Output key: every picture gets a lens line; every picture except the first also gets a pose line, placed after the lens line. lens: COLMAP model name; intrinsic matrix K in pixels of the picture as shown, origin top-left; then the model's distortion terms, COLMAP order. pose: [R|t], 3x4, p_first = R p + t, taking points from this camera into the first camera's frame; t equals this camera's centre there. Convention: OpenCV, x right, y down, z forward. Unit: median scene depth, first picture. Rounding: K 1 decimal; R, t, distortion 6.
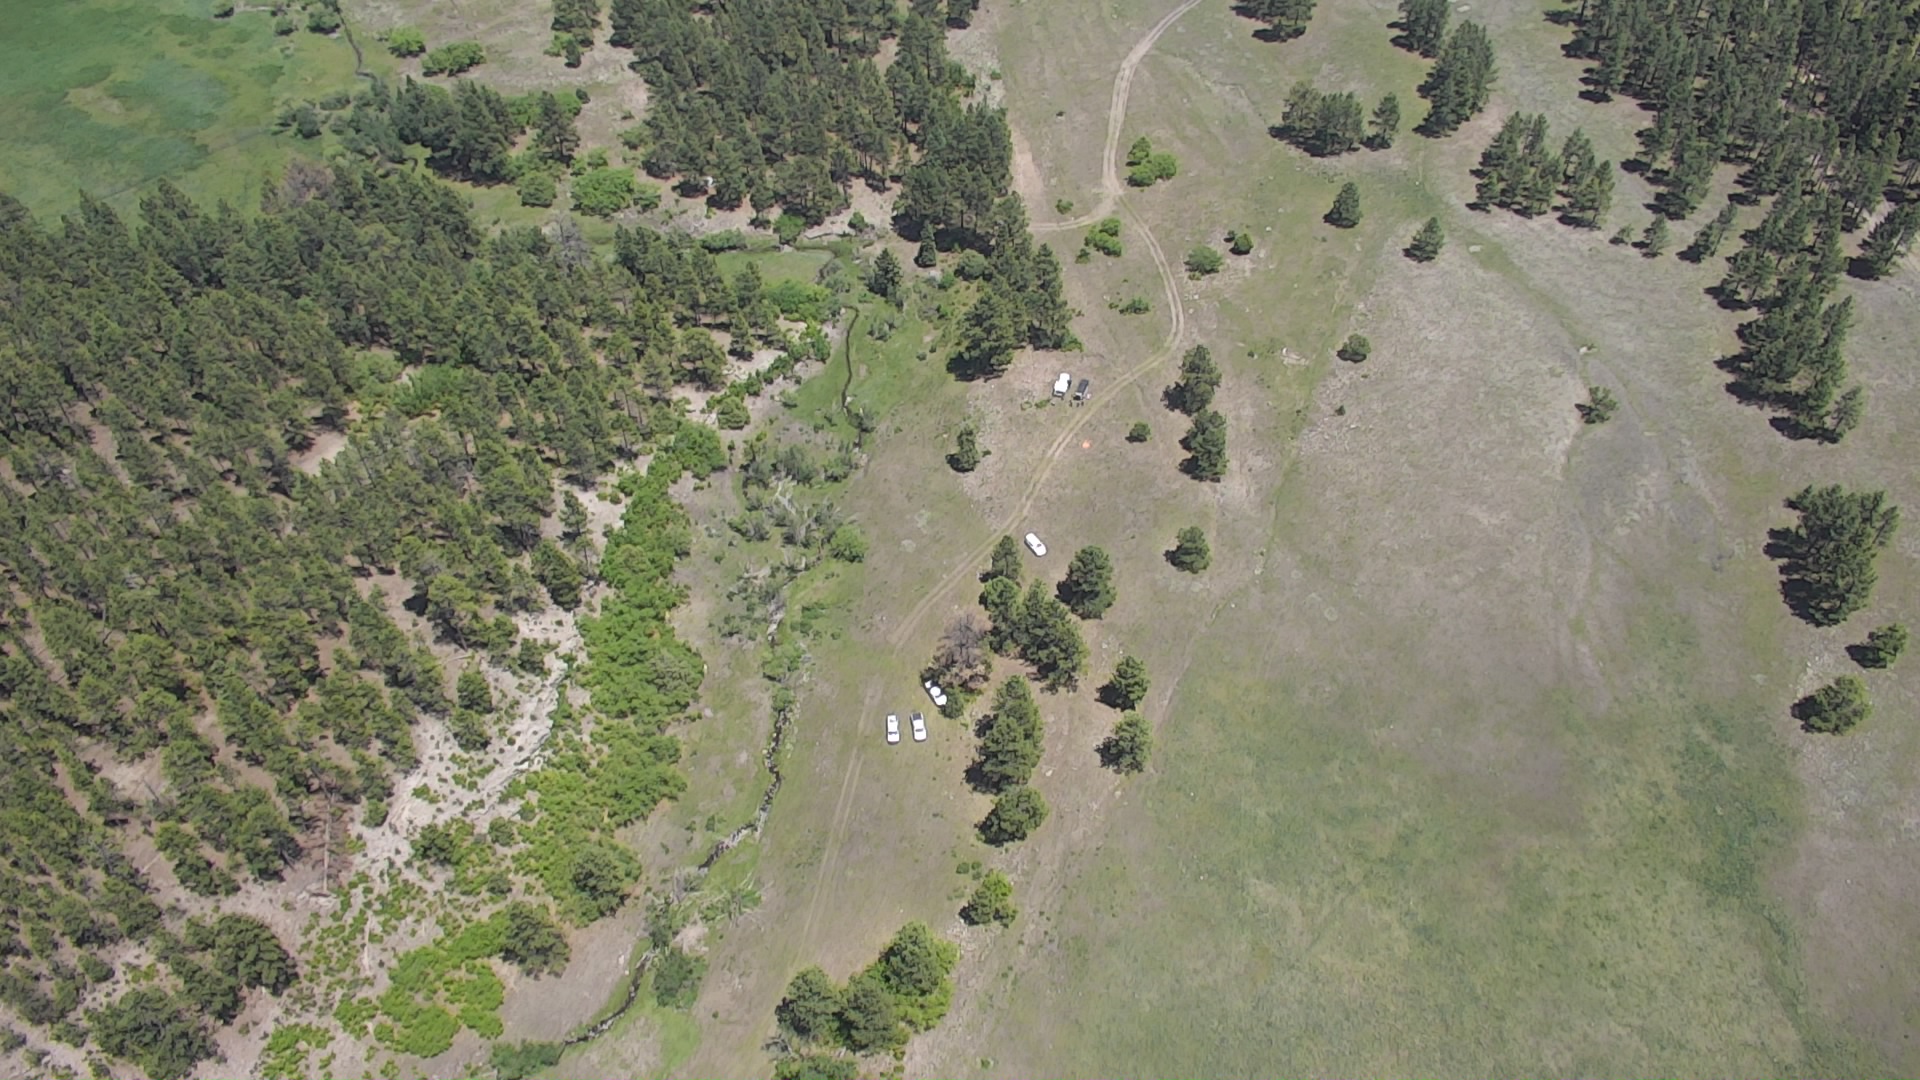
lens RADIAL K [[1583.5, 0, 975.8], [0, 1583.5, 547.6], [0, 0, 1]] dist [-0.071917, 0.052552]
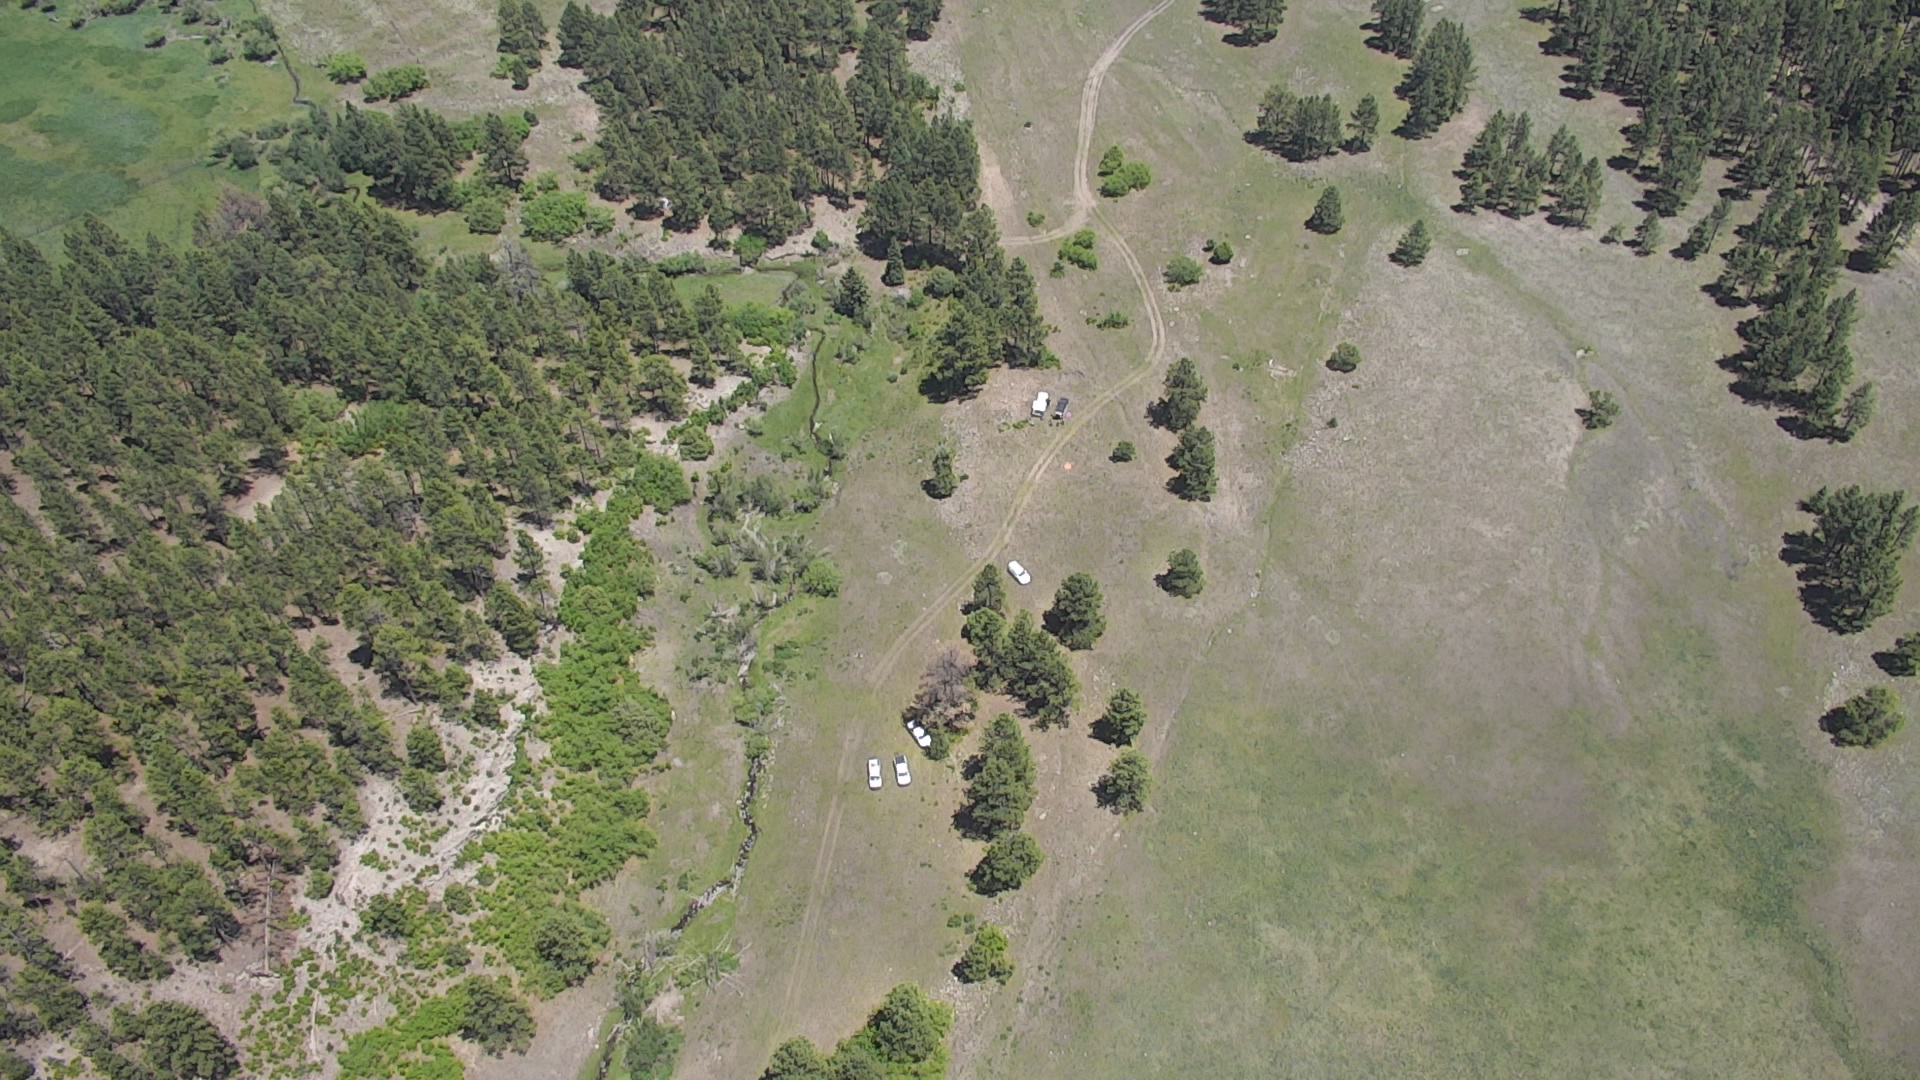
lens RADIAL K [[1583.5, 0, 975.8], [0, 1583.5, 547.6], [0, 0, 1]] dist [-0.071917, 0.052552]
pose [[0.999389, -0.028856, 0.019706, -0.006289], [0.029160, 0.999457, -0.015362, -0.003147], [-0.019252, 0.015927, 0.999688, 0.051651]]
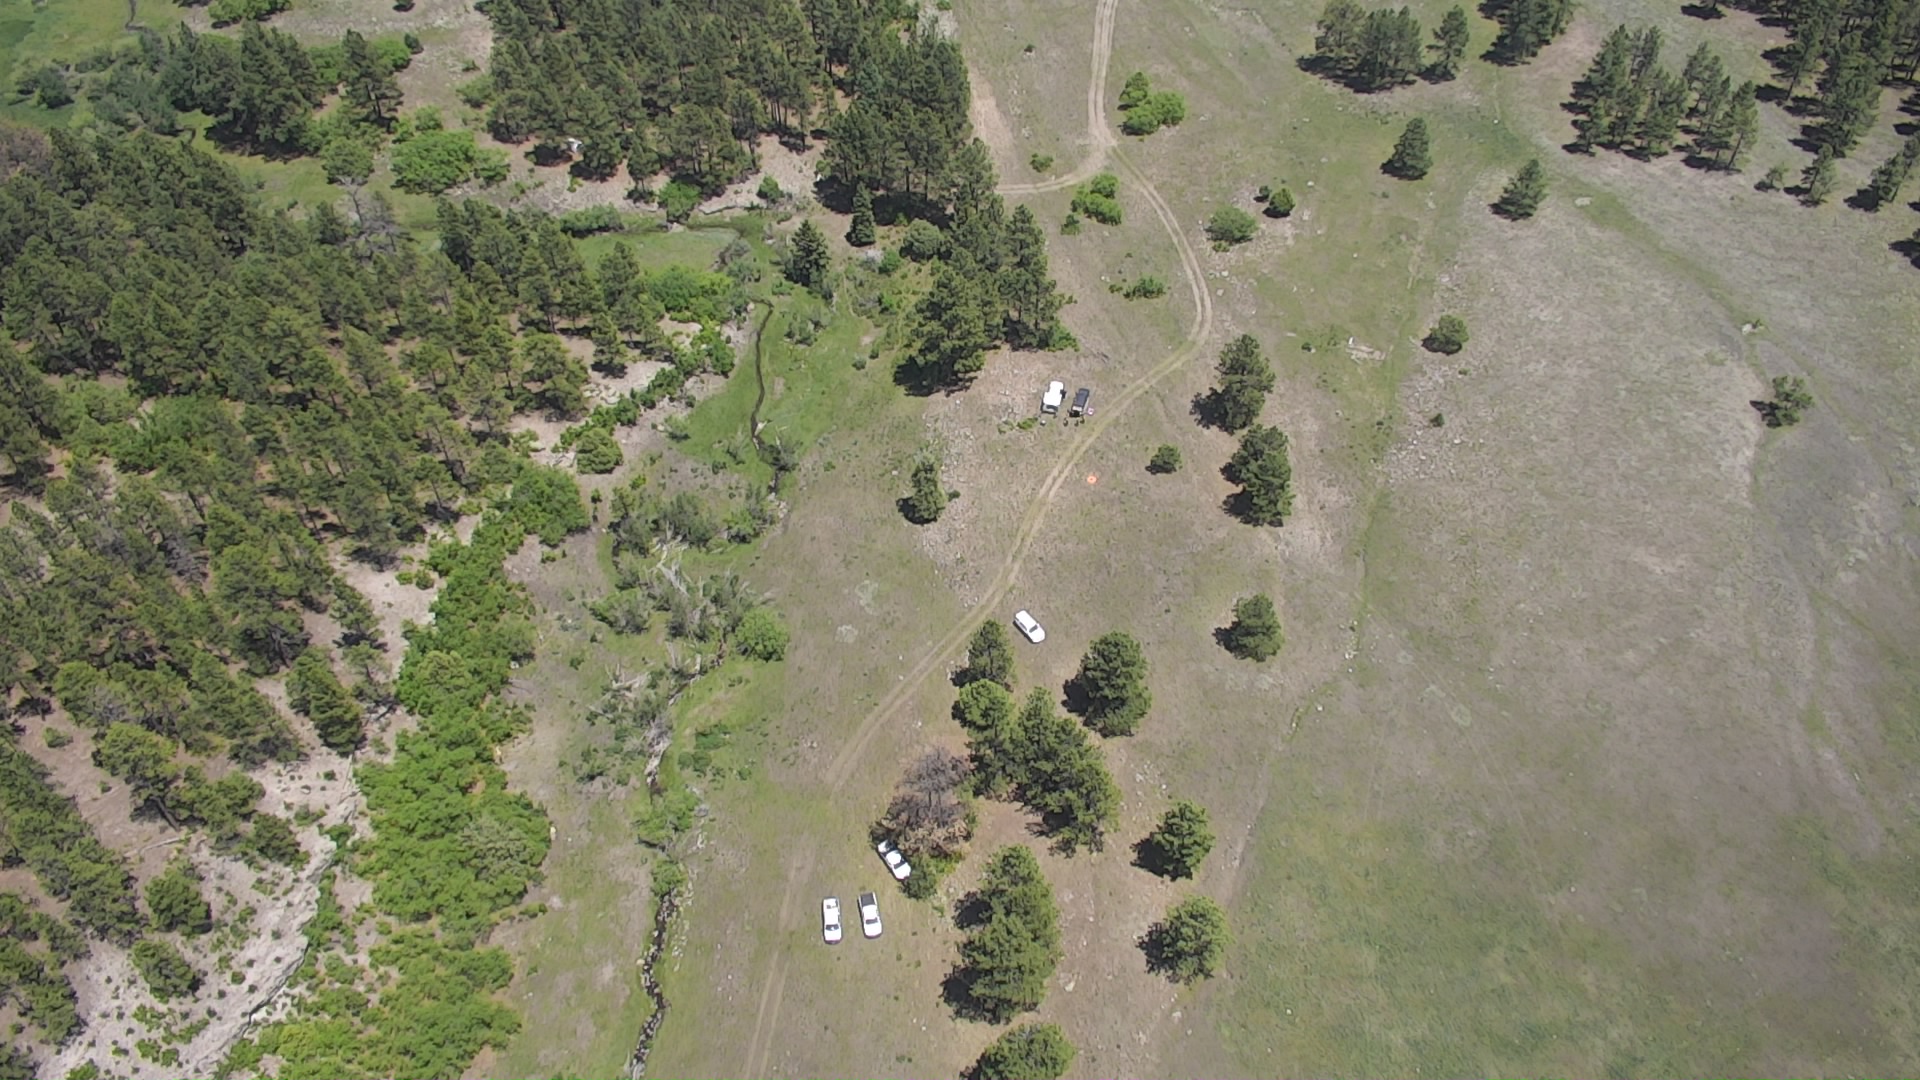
lens RADIAL K [[1583.5, 0, 975.8], [0, 1583.5, 547.6], [0, 0, 1]] dist [-0.071917, 0.052552]
pose [[0.998978, -0.034045, 0.029719, -0.005441], [0.034293, 0.999381, -0.007866, -0.031678], [-0.029433, 0.008877, 0.999527, 0.298580]]
